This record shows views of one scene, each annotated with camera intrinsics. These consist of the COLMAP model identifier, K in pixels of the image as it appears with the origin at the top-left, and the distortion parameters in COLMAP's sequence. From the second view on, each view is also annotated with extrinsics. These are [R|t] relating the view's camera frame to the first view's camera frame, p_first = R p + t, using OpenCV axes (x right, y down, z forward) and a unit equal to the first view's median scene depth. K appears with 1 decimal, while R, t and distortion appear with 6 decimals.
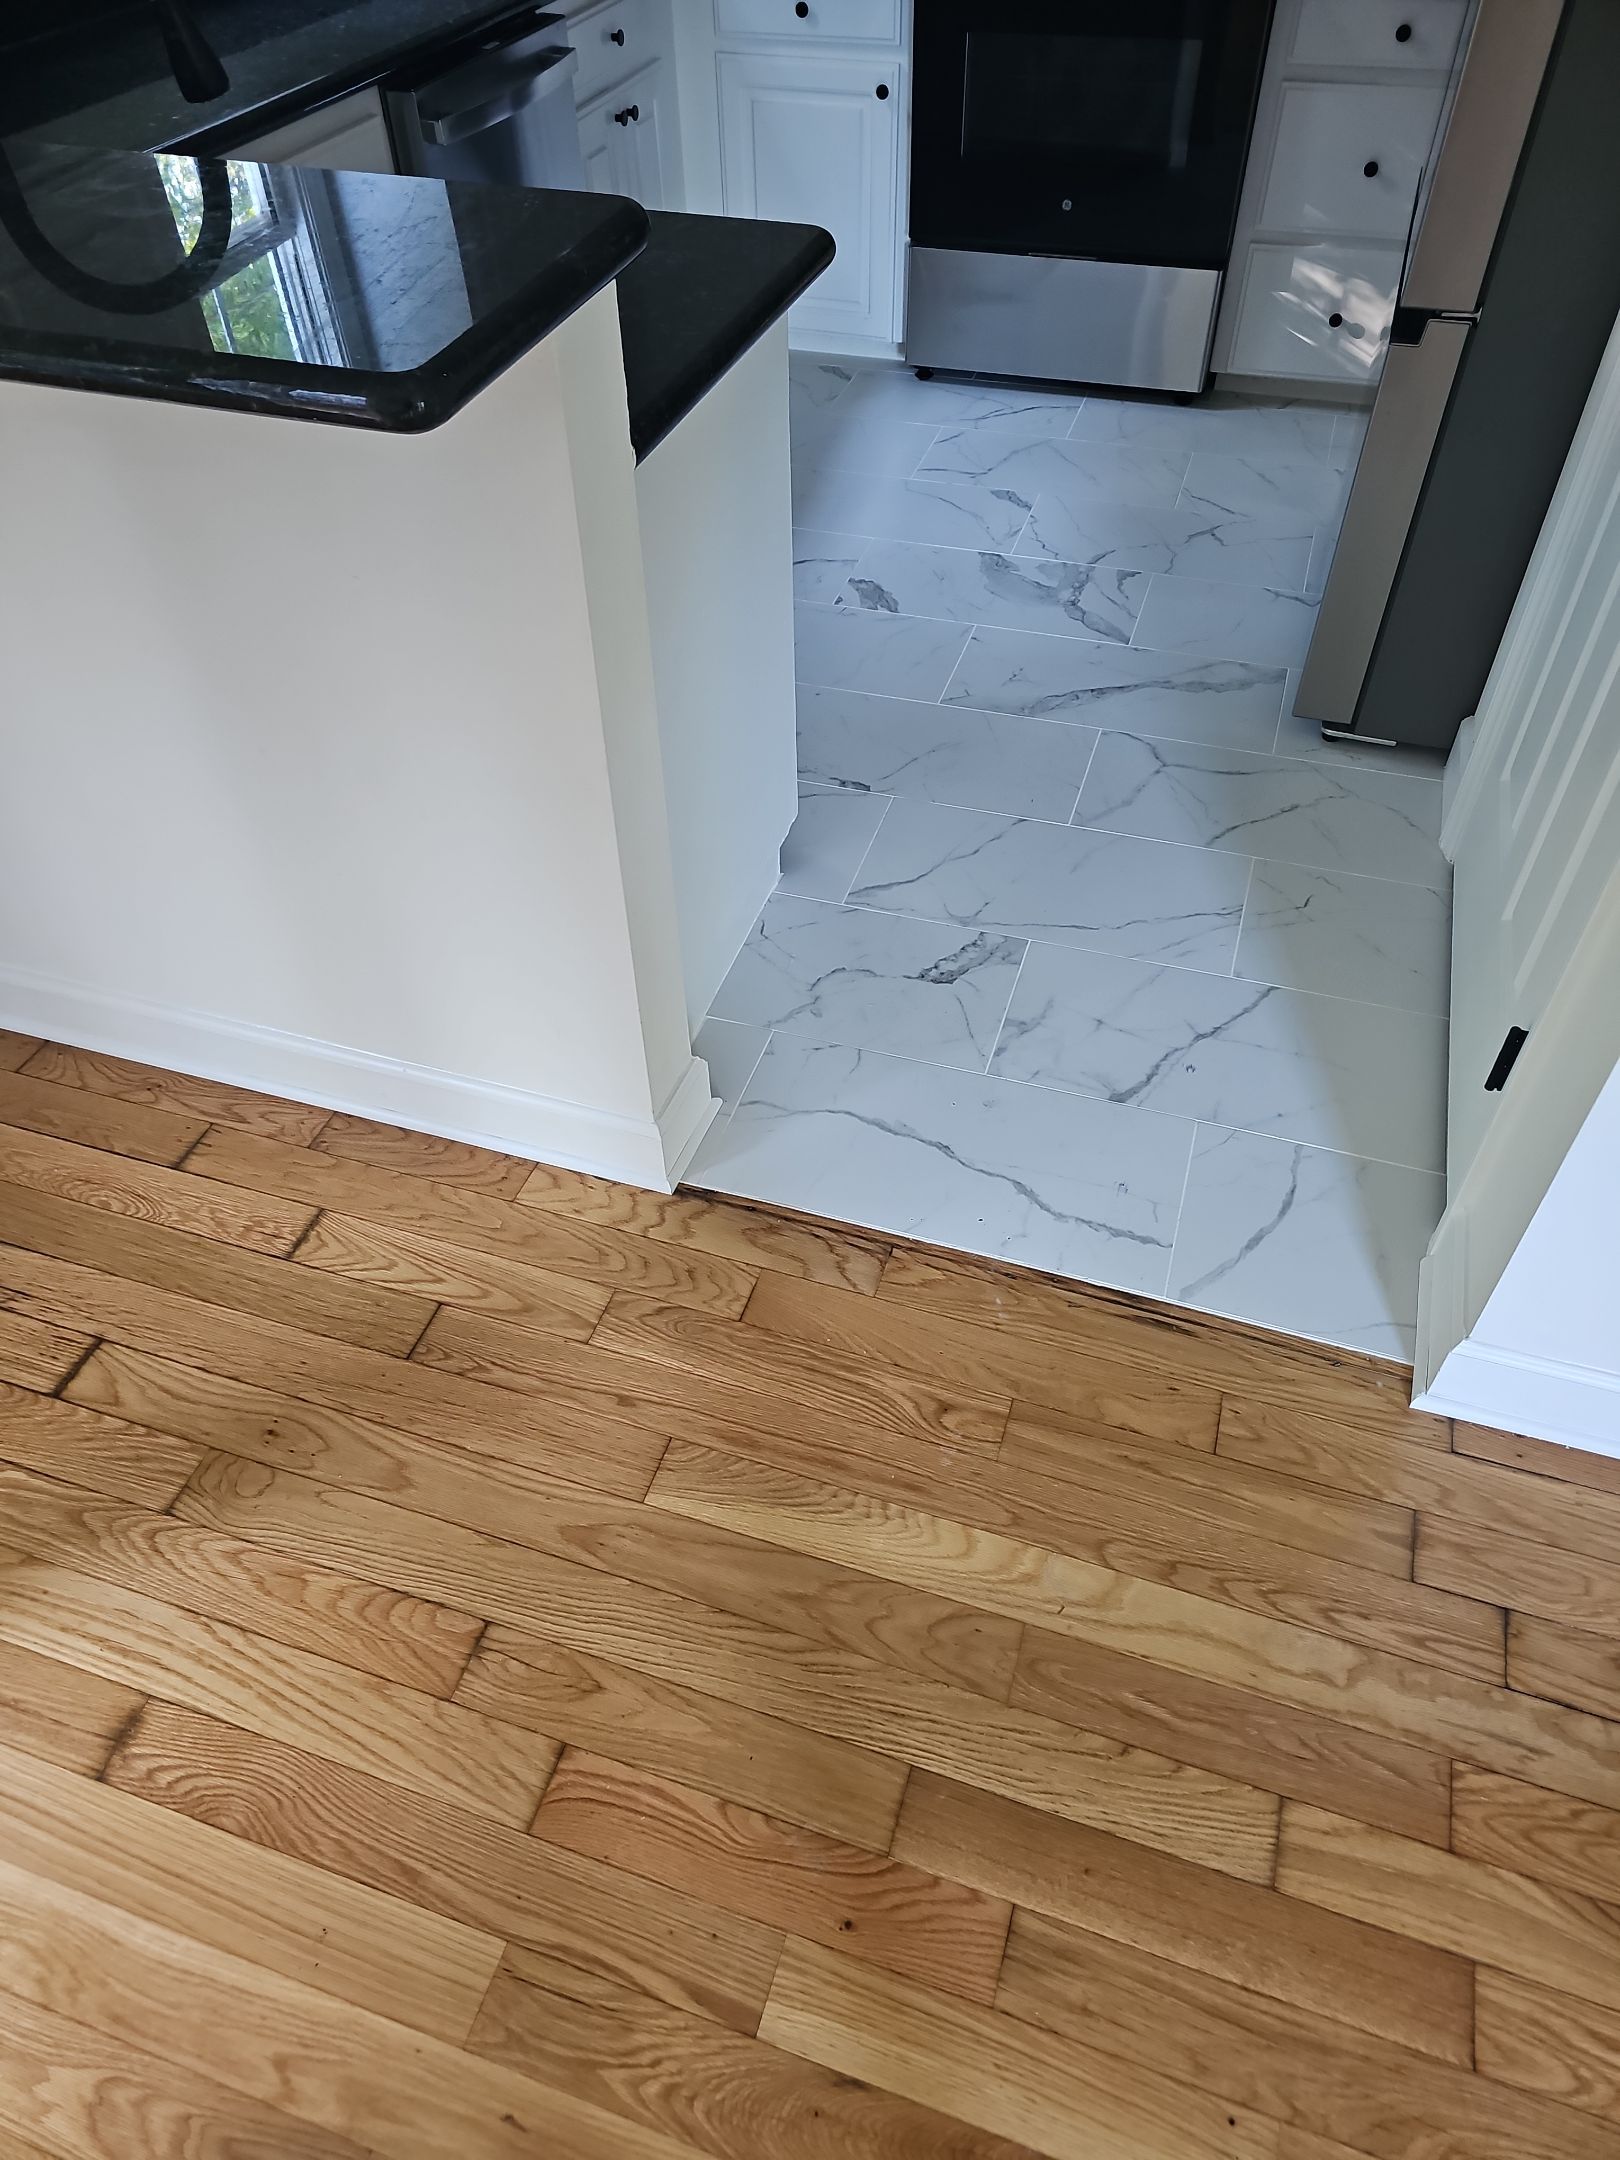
lens RADIAL K [[1421.1, 0, 803.5], [0, 1421.1, 1069.5], [0, 0, 1]] dist [0.036036, -0.016602]
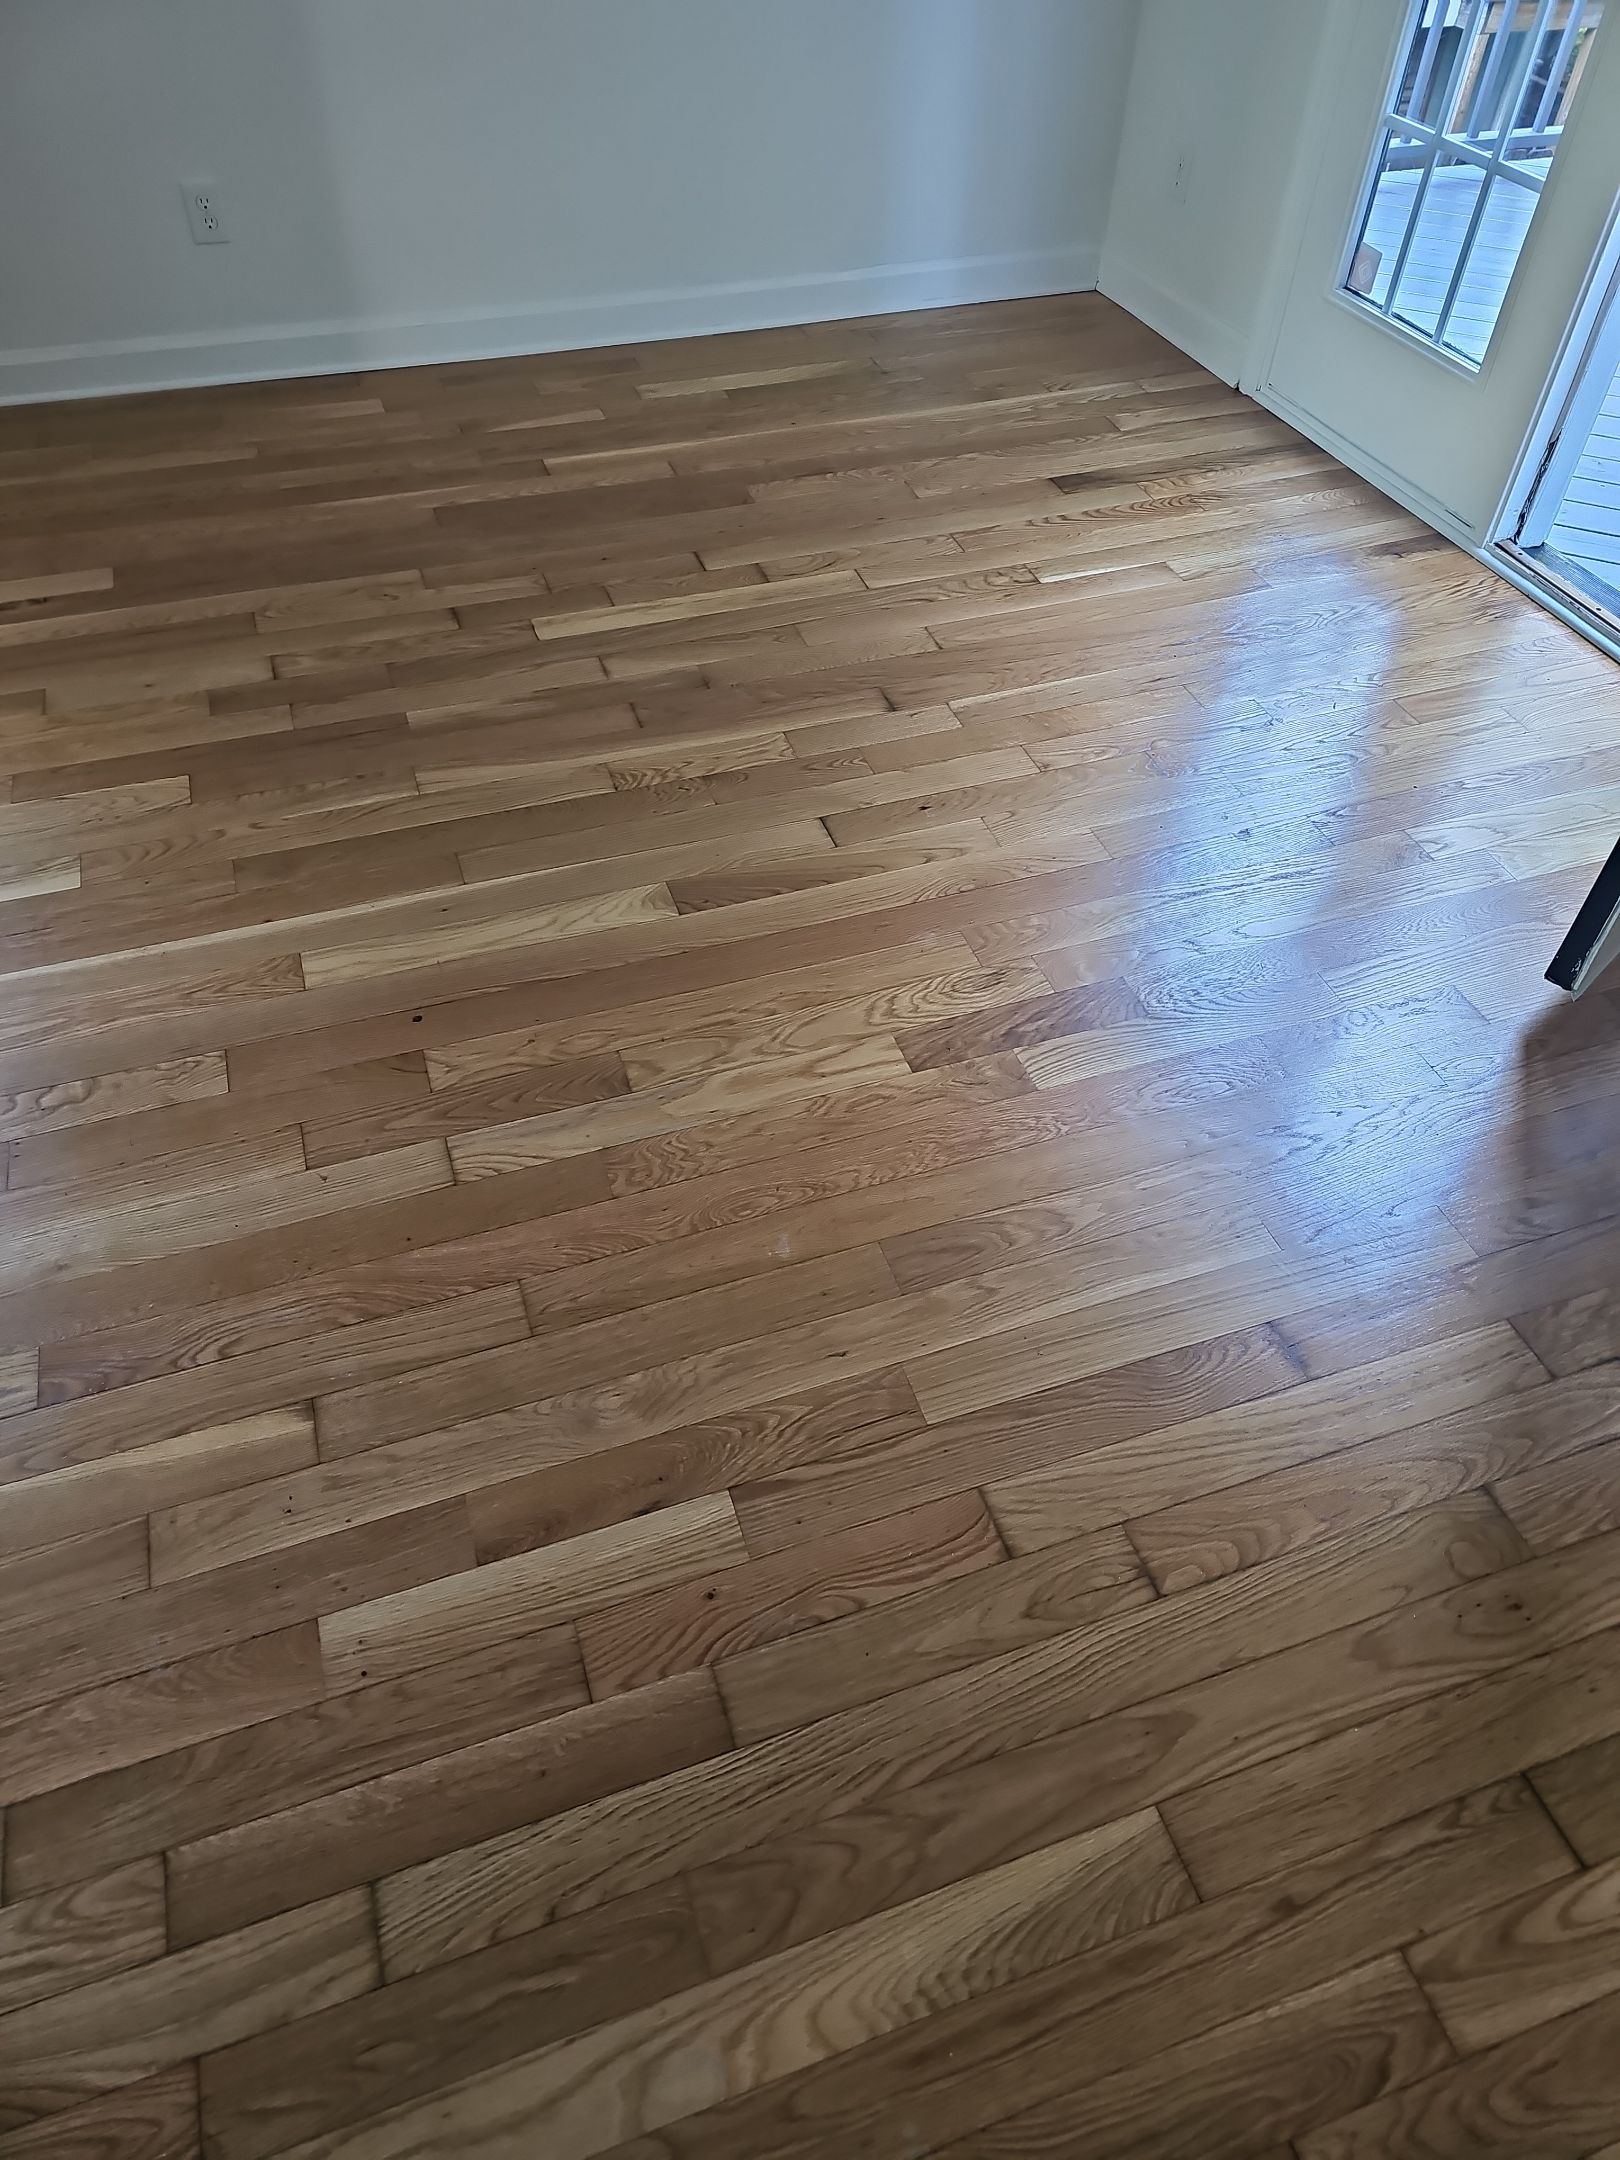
lens RADIAL K [[1421.1, 0, 803.5], [0, 1421.1, 1069.5], [0, 0, 1]] dist [0.036036, -0.016602]
pose [[-0.794223, 0.442252, -0.416680, 0.239063], [-0.436526, 0.061733, 0.897571, -0.440158], [0.422676, 0.894764, 0.144025, 0.455858]]
